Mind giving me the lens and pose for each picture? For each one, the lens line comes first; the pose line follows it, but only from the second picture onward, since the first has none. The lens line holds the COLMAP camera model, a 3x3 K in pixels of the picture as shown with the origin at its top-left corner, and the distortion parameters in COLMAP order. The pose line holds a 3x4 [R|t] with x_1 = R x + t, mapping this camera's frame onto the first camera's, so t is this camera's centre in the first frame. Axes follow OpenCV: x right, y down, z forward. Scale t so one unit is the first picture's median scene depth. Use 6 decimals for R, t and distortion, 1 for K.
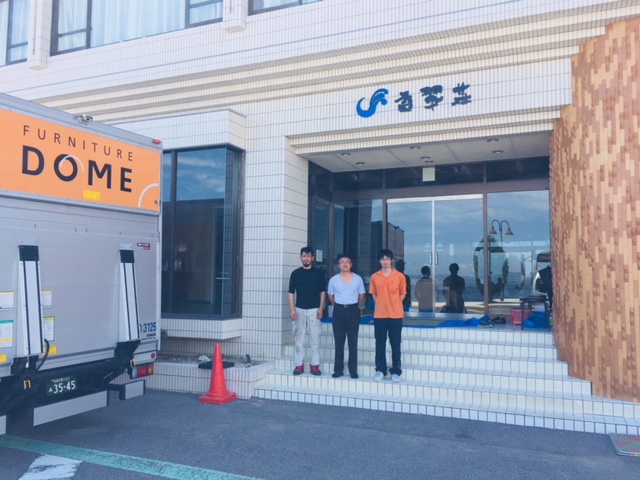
lens RADIAL K [[567.3, 0, 320.0], [0, 567.3, 240.0], [0, 0, 1]] dist [0.010869, 0.003099]
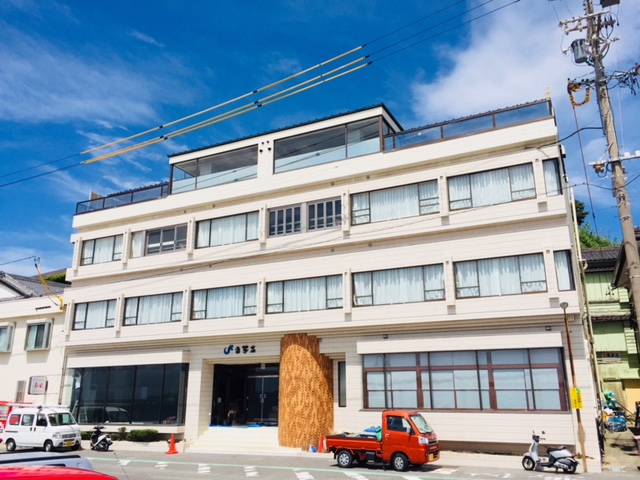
lens RADIAL K [[567.3, 0, 320.0], [0, 567.3, 240.0], [0, 0, 1]] dist [0.010869, 0.003099]
pose [[0.999024, -0.018915, -0.039919, 0.711998], [0.010035, 0.977236, -0.211920, -0.166447], [0.043019, 0.211312, 0.976471, -2.058862]]
